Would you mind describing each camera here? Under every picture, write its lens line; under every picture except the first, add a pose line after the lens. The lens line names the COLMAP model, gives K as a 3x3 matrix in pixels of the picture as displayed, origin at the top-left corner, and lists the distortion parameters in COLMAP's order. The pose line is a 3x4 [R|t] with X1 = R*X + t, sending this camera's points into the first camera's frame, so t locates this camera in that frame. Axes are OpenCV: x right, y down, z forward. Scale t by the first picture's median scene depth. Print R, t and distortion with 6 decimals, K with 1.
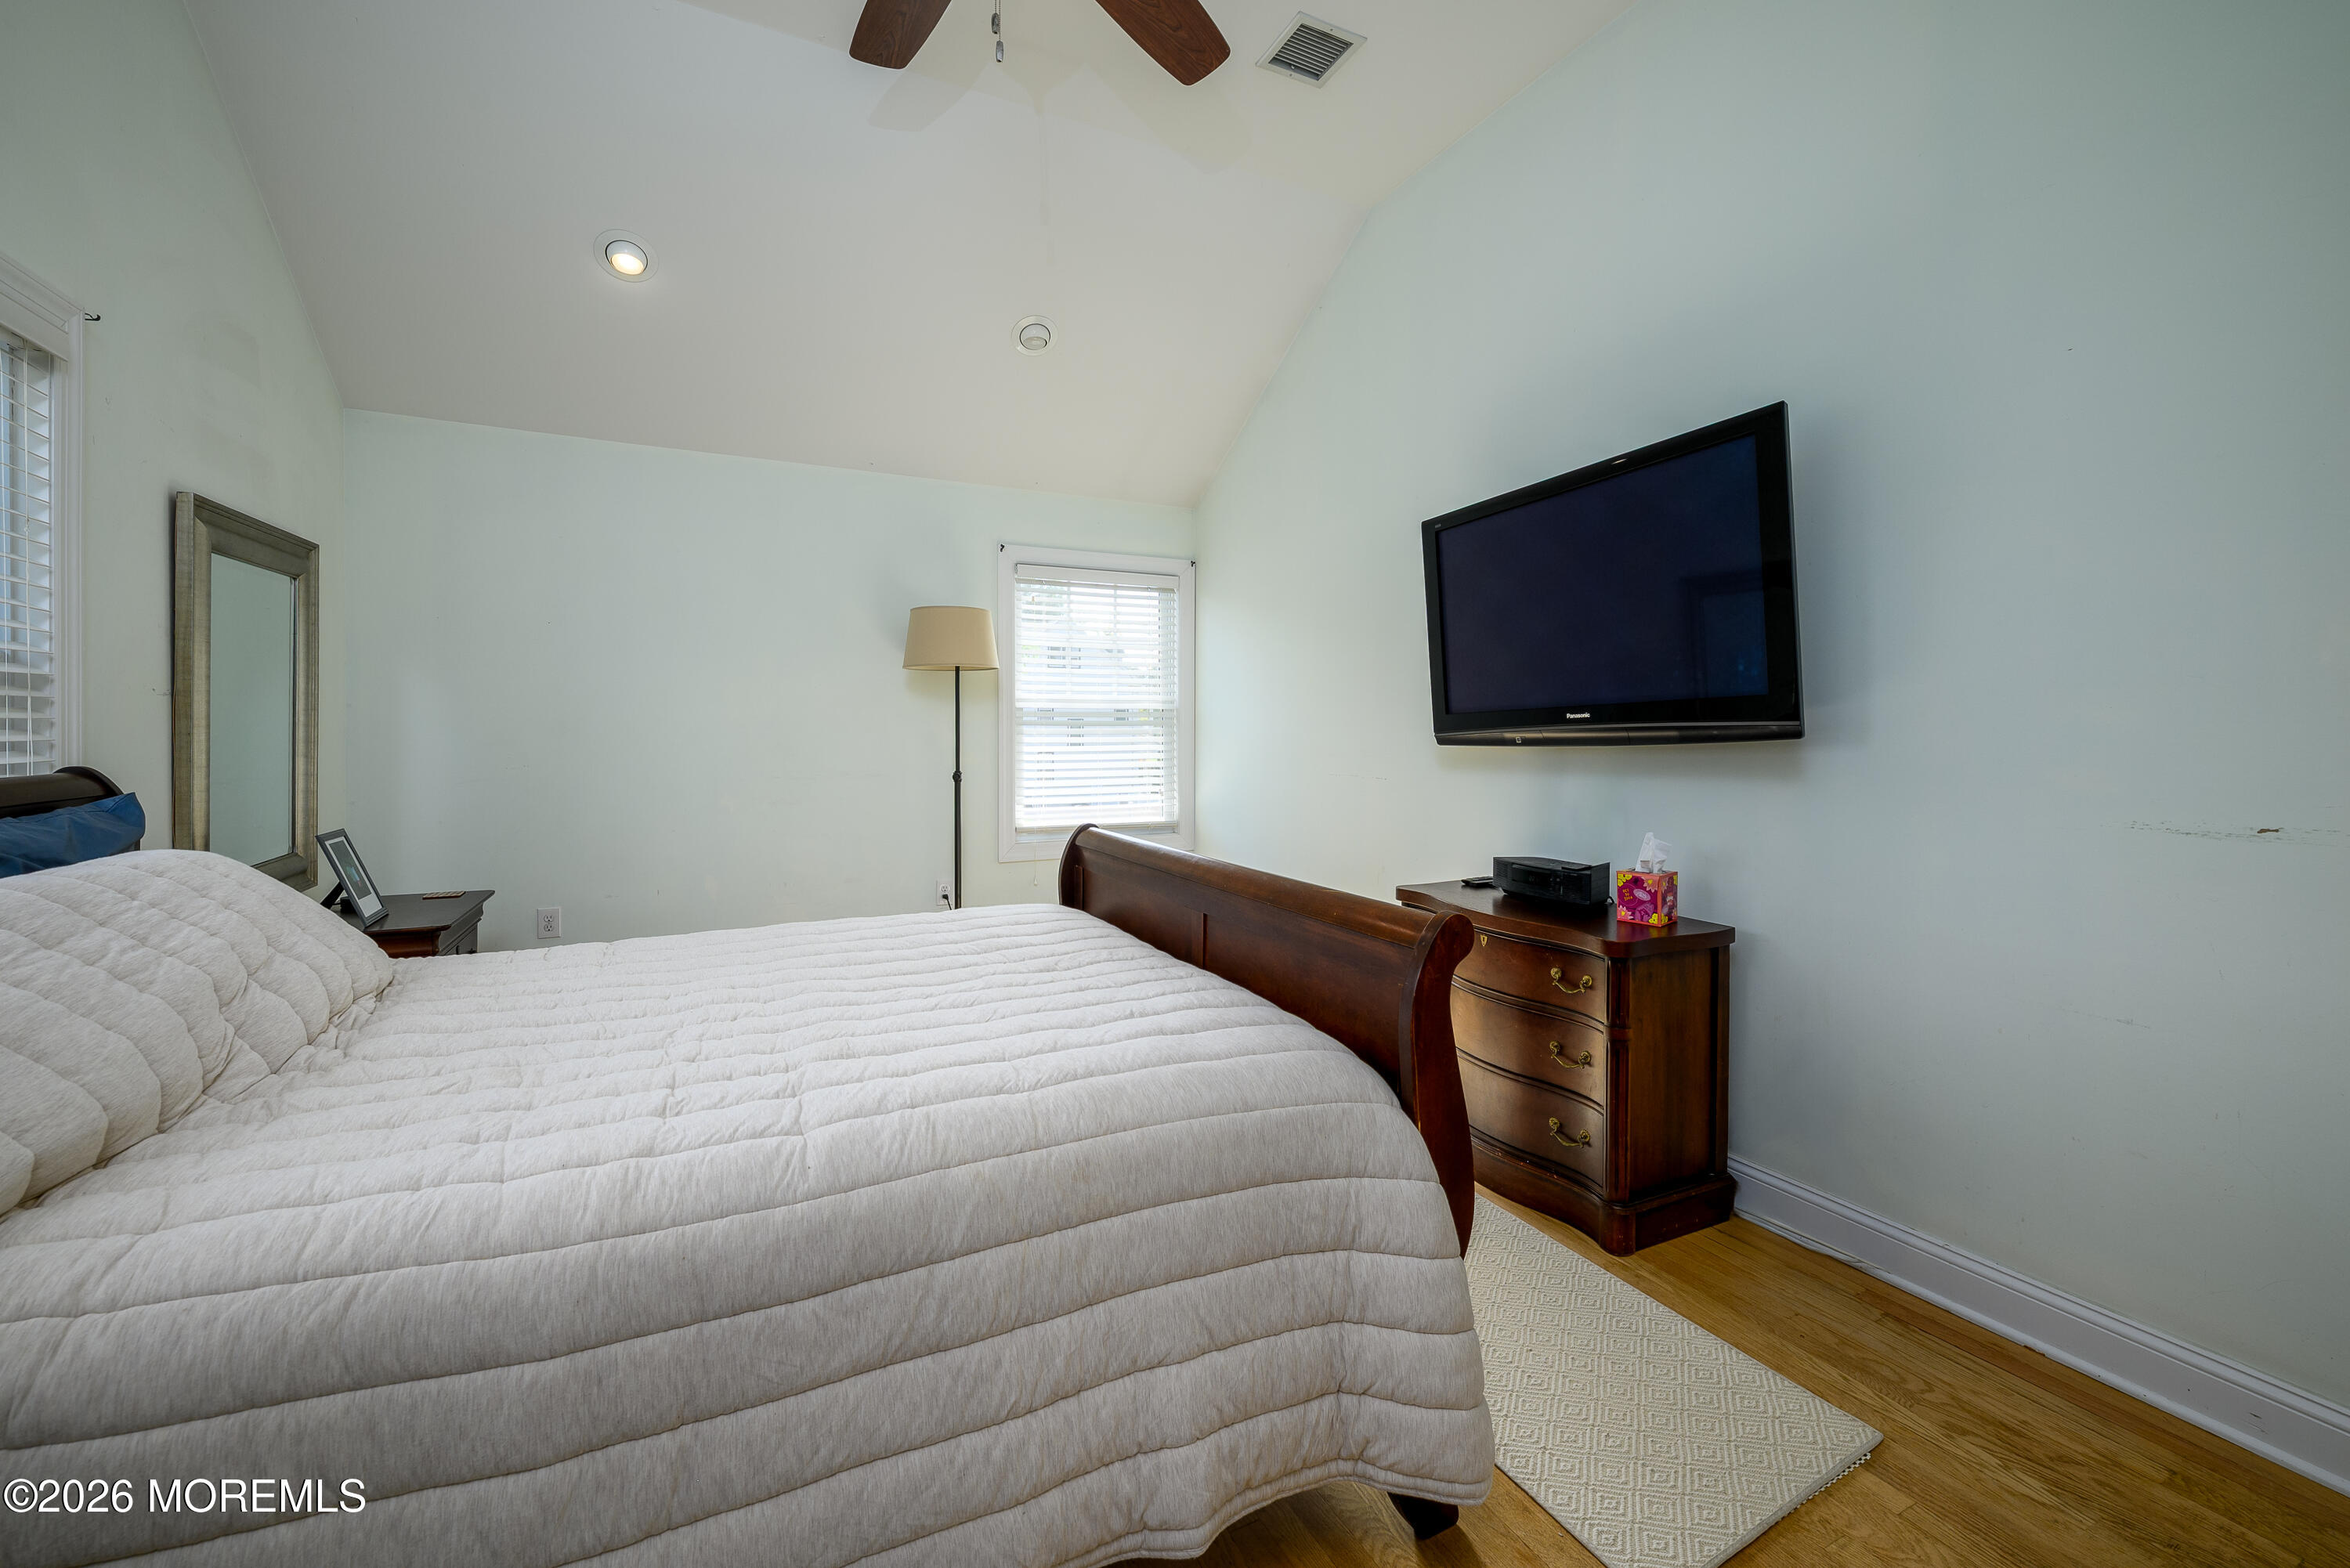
lens RADIAL K [[940.2, 0, 1171.3], [0, 940.2, 742.9], [0, 0, 1]] dist [-0.000834, -0.000077]
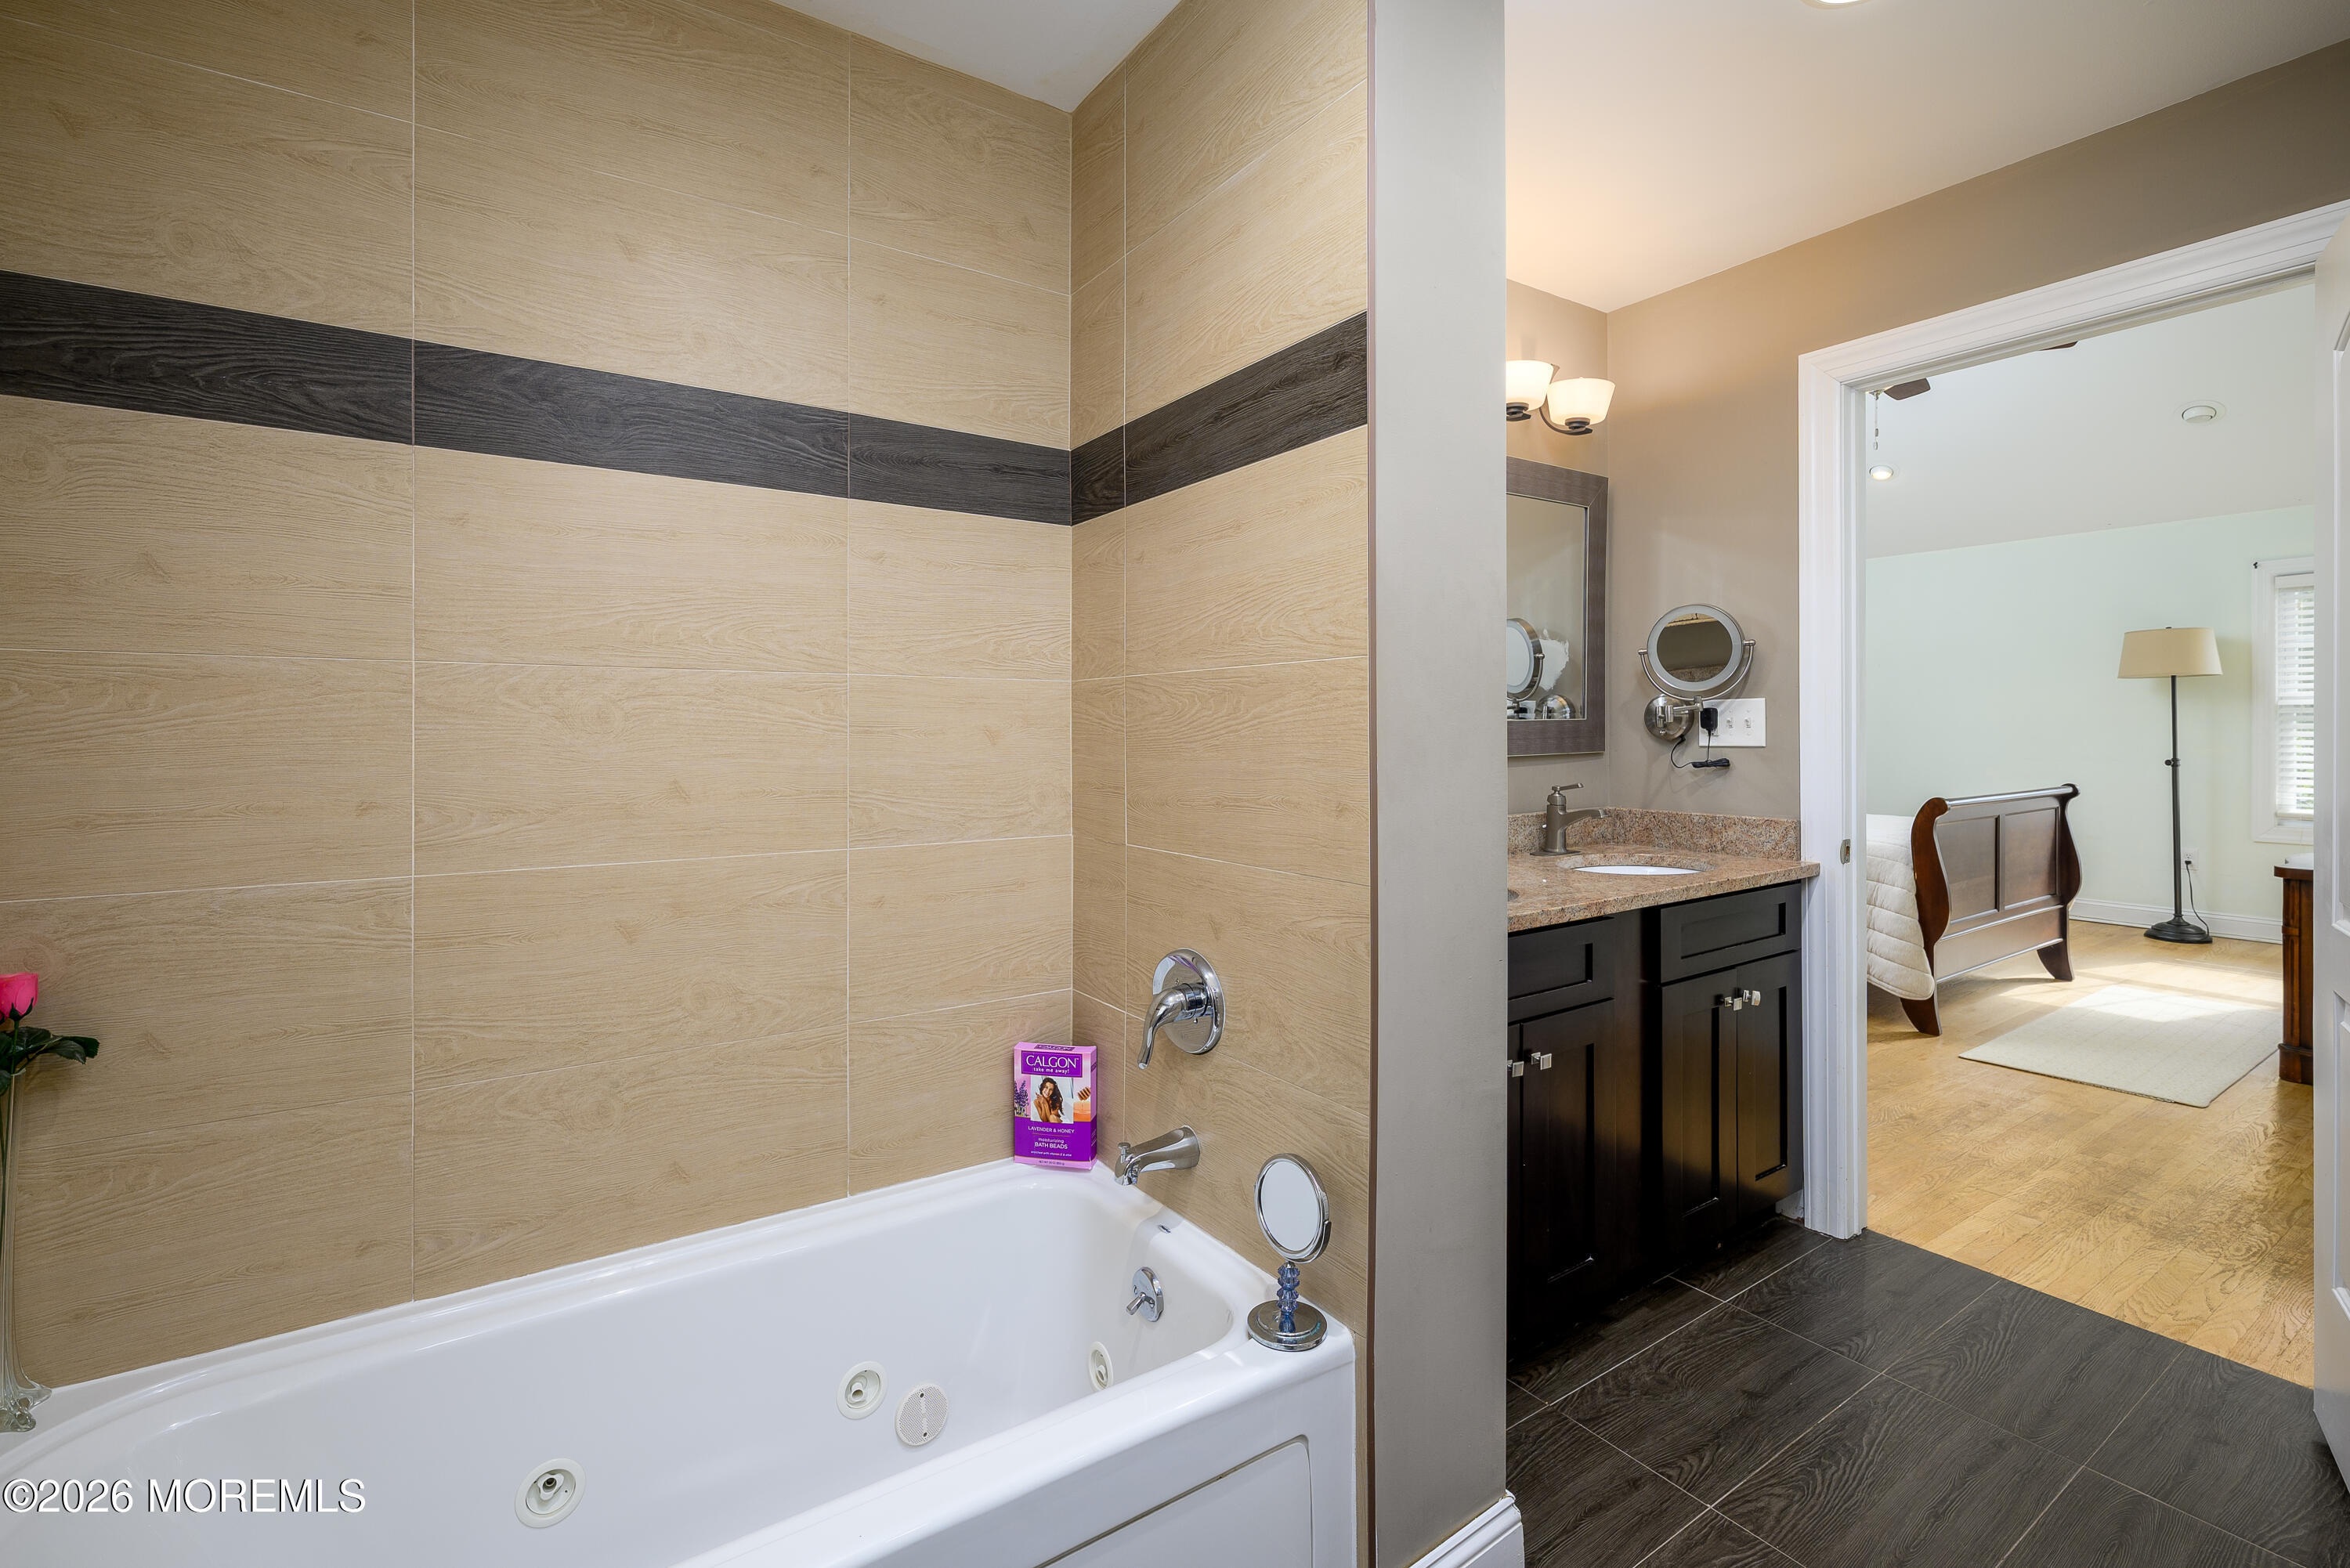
lens RADIAL K [[1031.1, 0, 1141.2], [0, 1031.1, 734.7], [0, 0, 1]] dist [-0.000768, -0.000023]
pose [[0.130802, 0.004807, -0.991397, 0.970344], [-0.009285, 0.999950, 0.003624, 0.006226], [0.991365, 0.008731, 0.130840, -0.549632]]
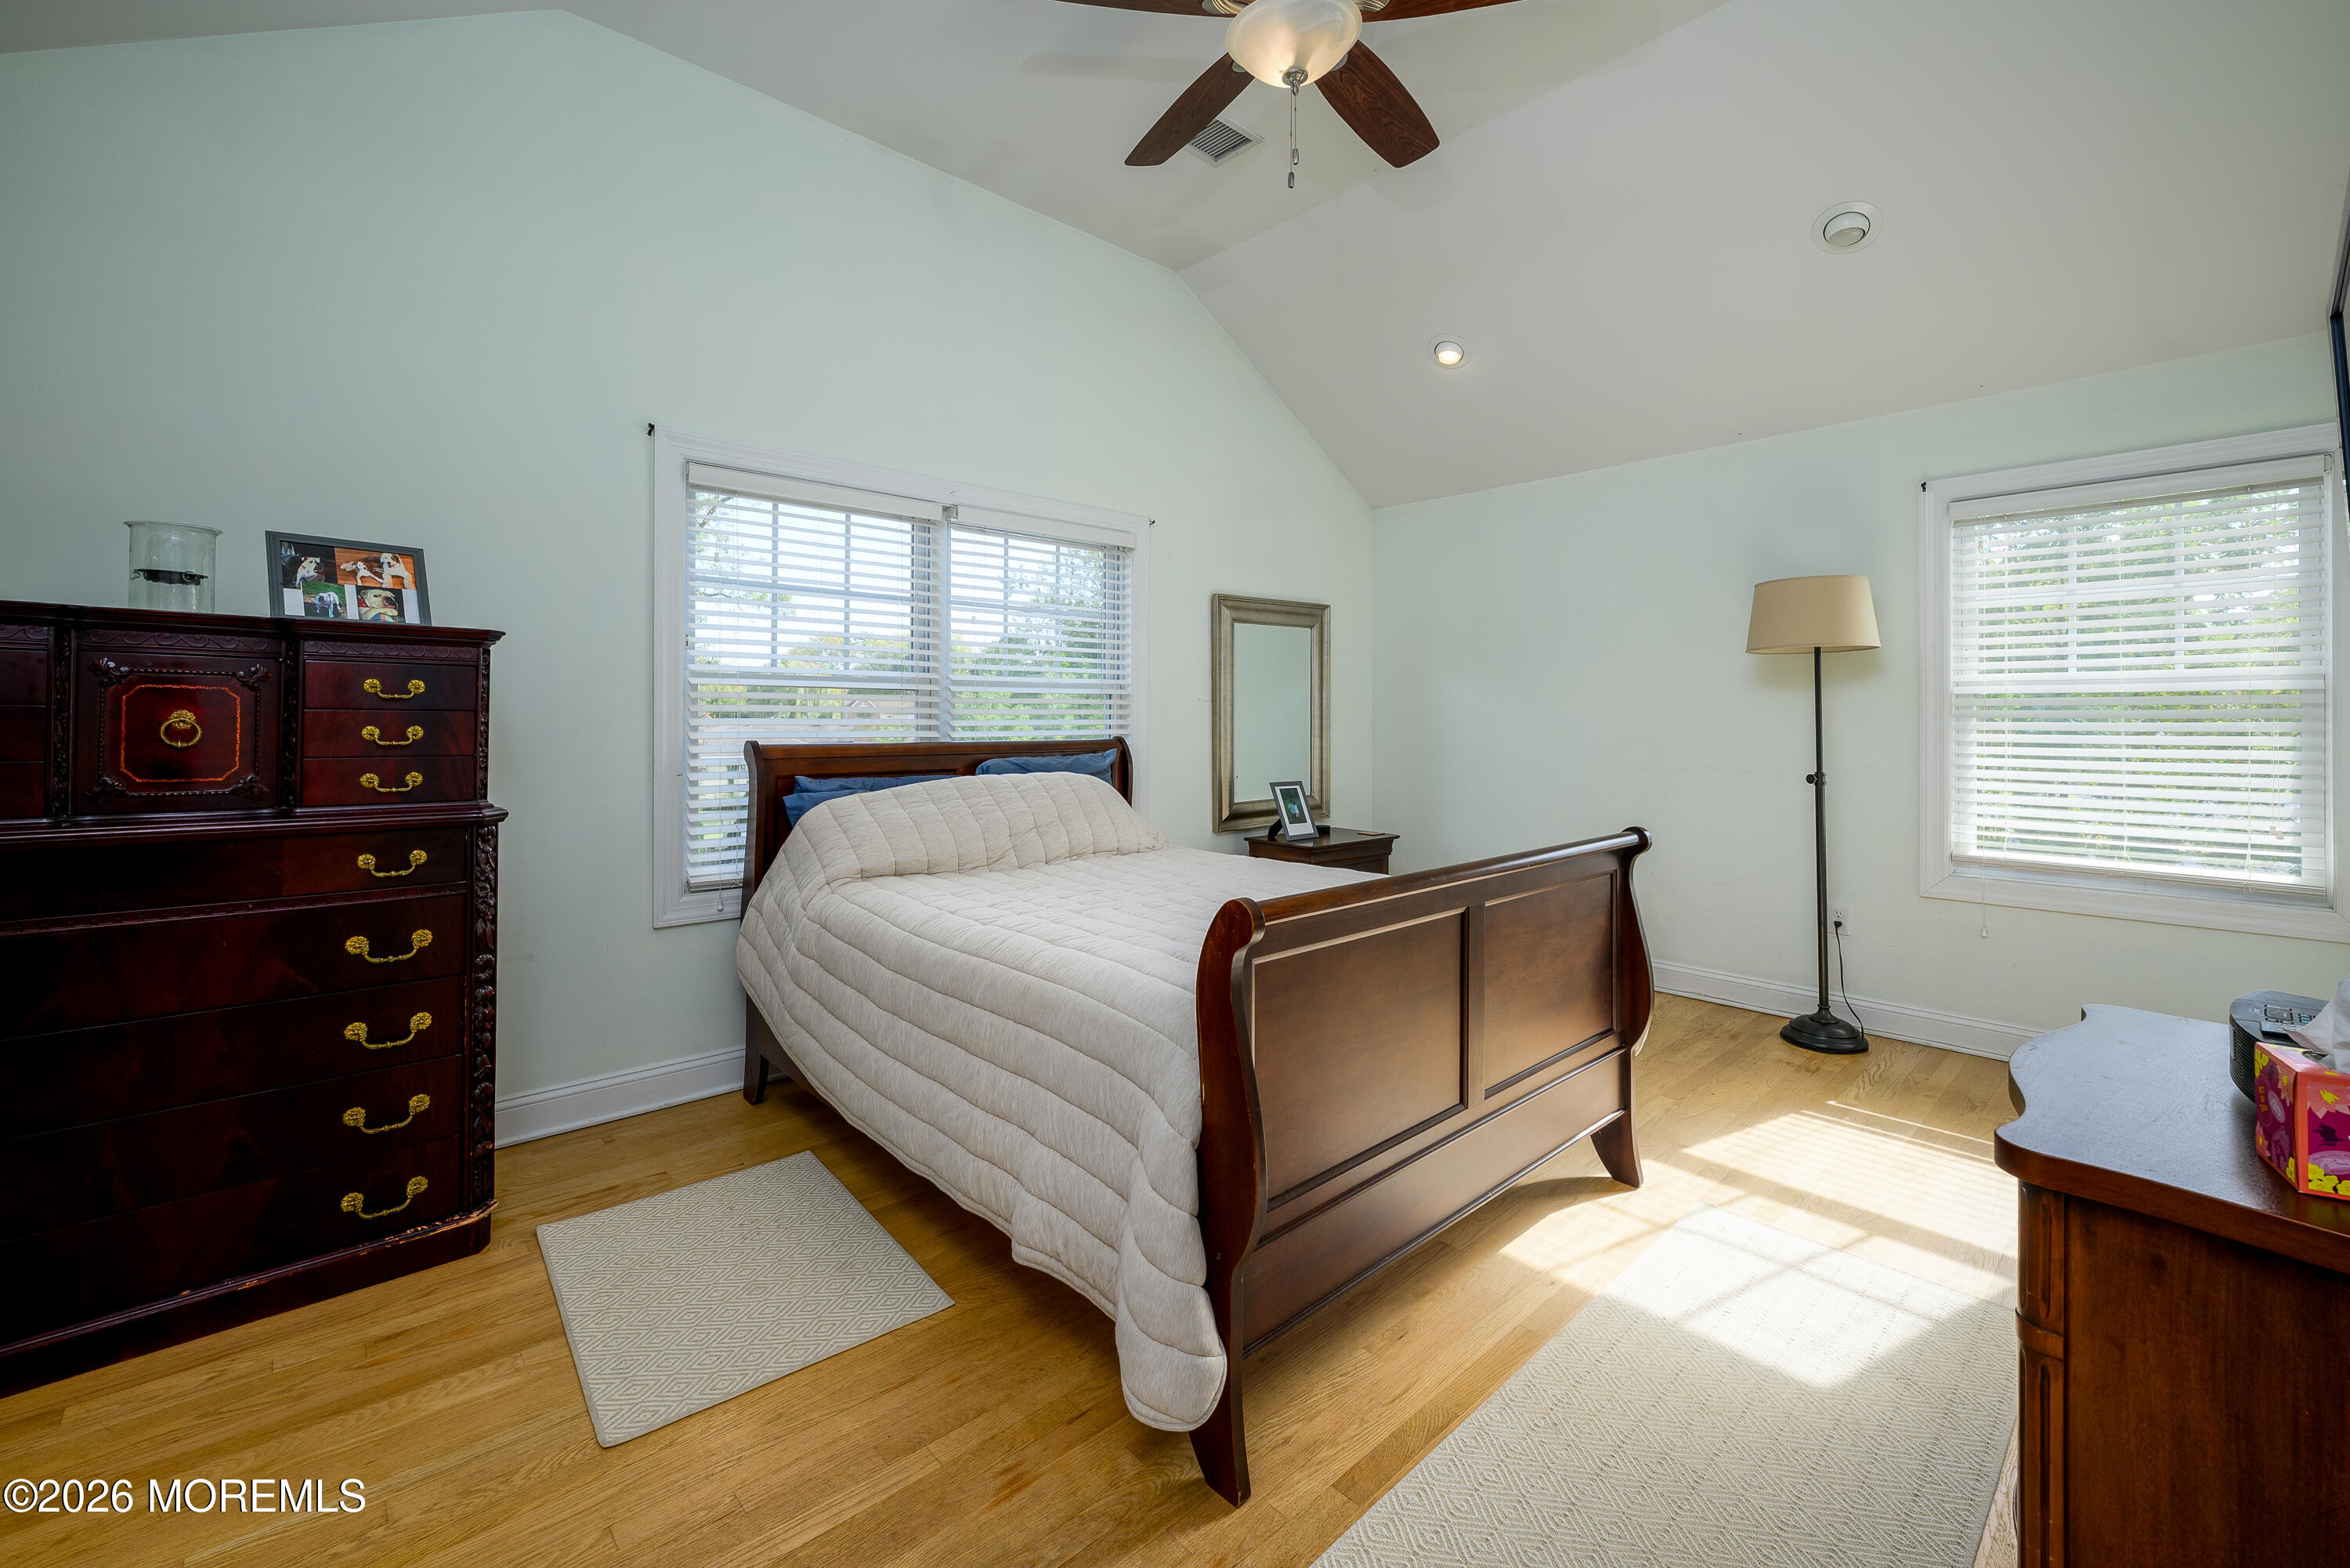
lens RADIAL K [[949.5, 0, 1163.8], [0, 949.5, 712.6], [0, 0, 1]] dist [0.000792, -0.000059]
pose [[0.284256, -0.005342, -0.958733, 0.424630], [-0.019205, 0.999752, -0.011264, -0.002813], [0.958556, 0.021614, 0.284083, 0.208950]]
